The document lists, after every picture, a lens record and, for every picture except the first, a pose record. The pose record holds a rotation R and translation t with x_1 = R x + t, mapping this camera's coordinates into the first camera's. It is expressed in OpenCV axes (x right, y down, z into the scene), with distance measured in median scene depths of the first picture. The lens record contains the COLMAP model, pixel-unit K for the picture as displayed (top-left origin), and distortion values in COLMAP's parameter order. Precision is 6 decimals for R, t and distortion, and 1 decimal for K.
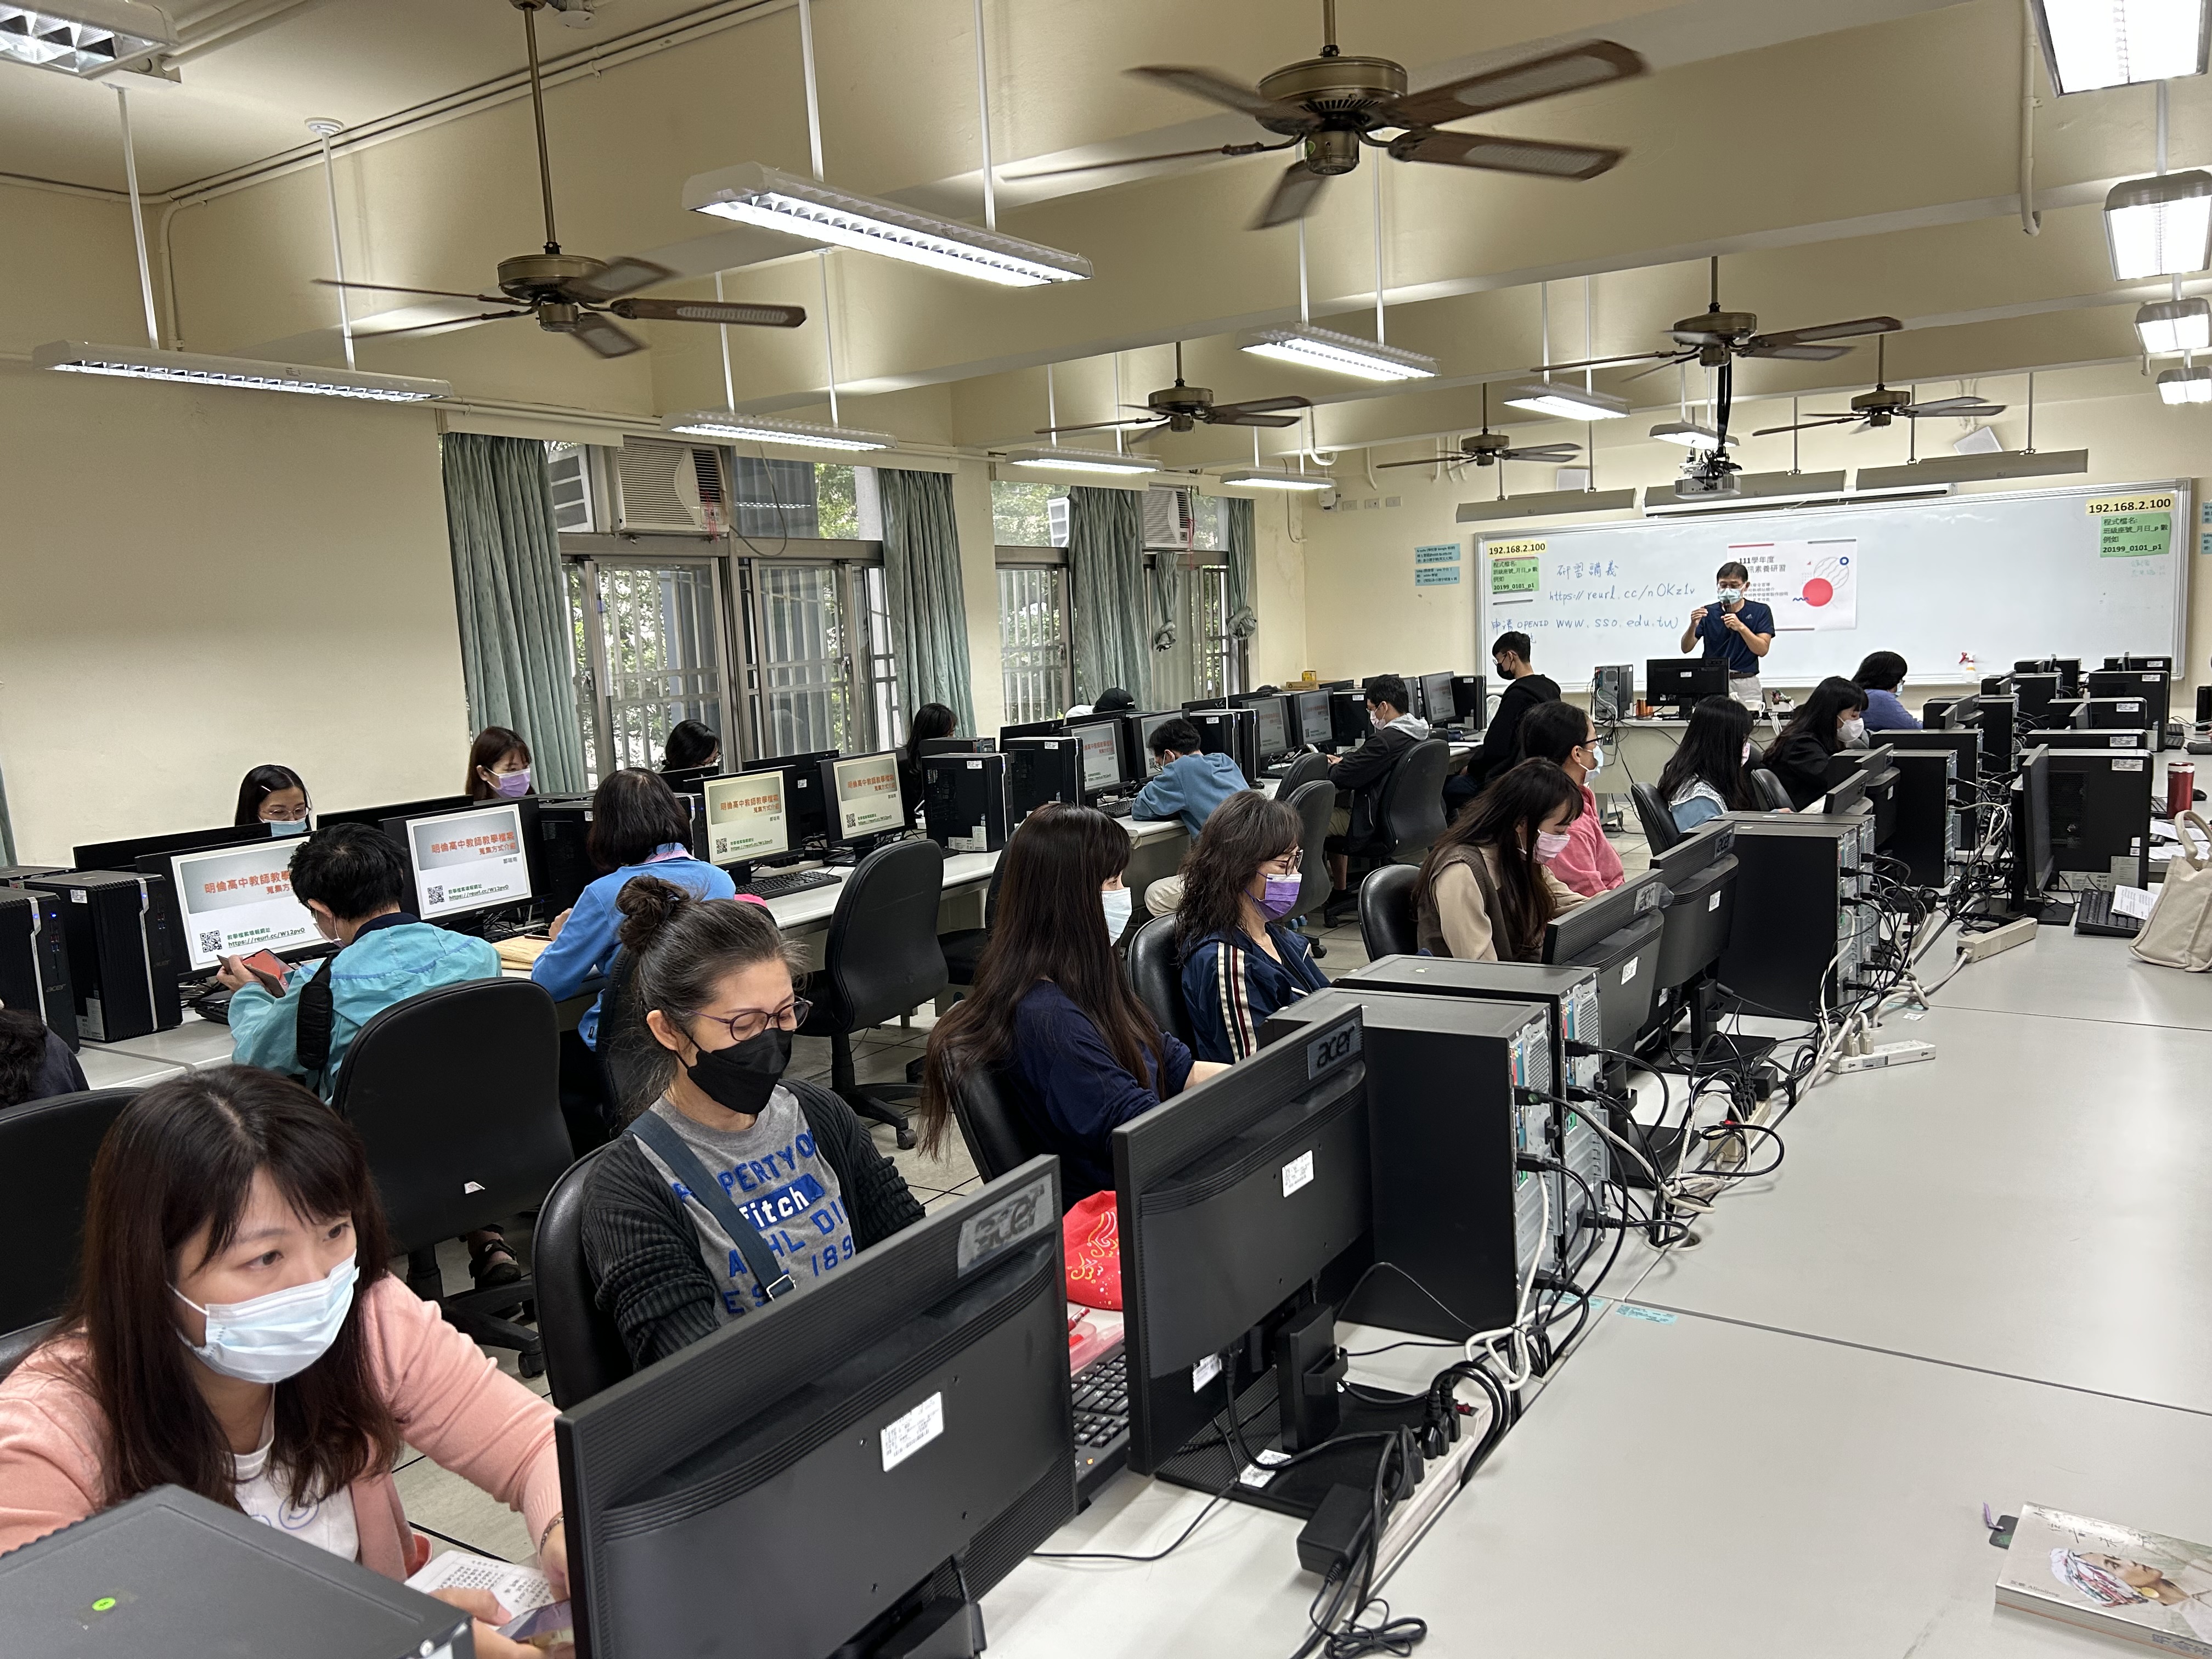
lens RADIAL K [[1657.9, 0, 1100.1], [0, 1657.9, 827.4], [0, 0, 1]] dist [0.038410, -0.035560]
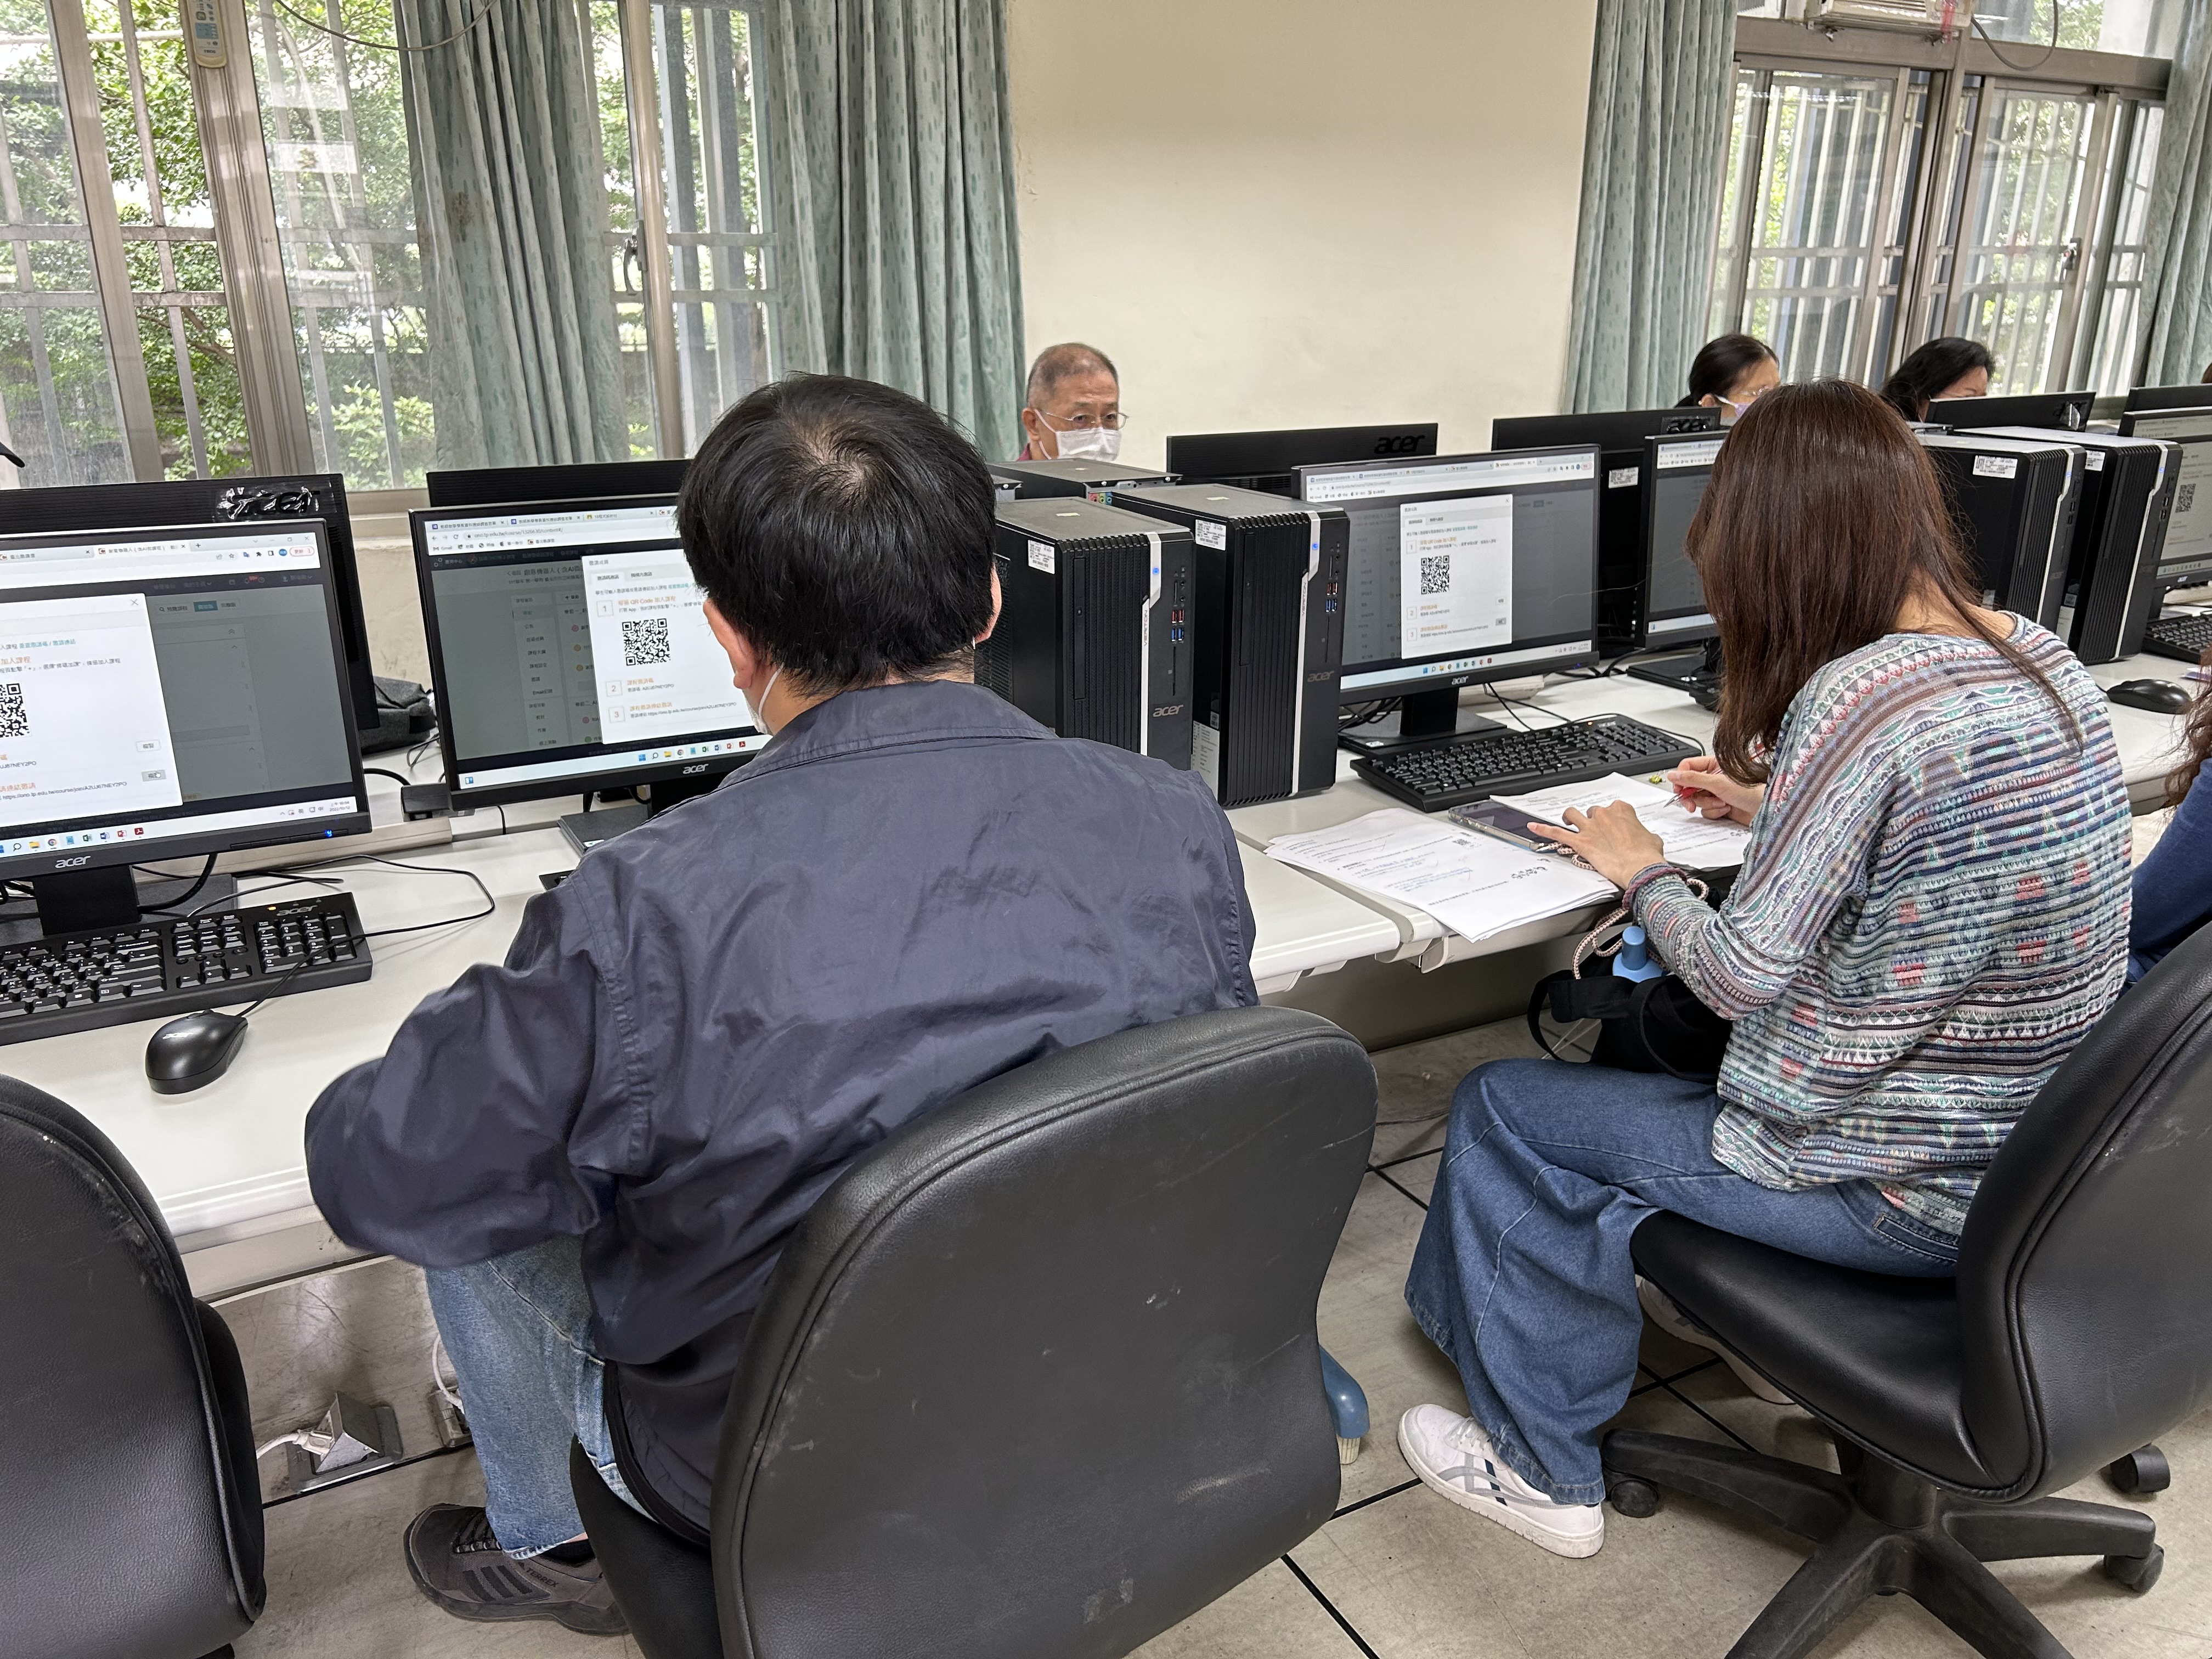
lens RADIAL K [[1657.9, 0, 1108.4], [0, 1657.9, 835.4], [0, 0, 1]] dist [0.038410, -0.035560]
pose [[0.881034, 0.200429, -0.428495, -0.194020], [-0.103393, 0.965493, 0.239024, 0.005141], [0.461616, -0.166285, 0.871355, 0.249618]]
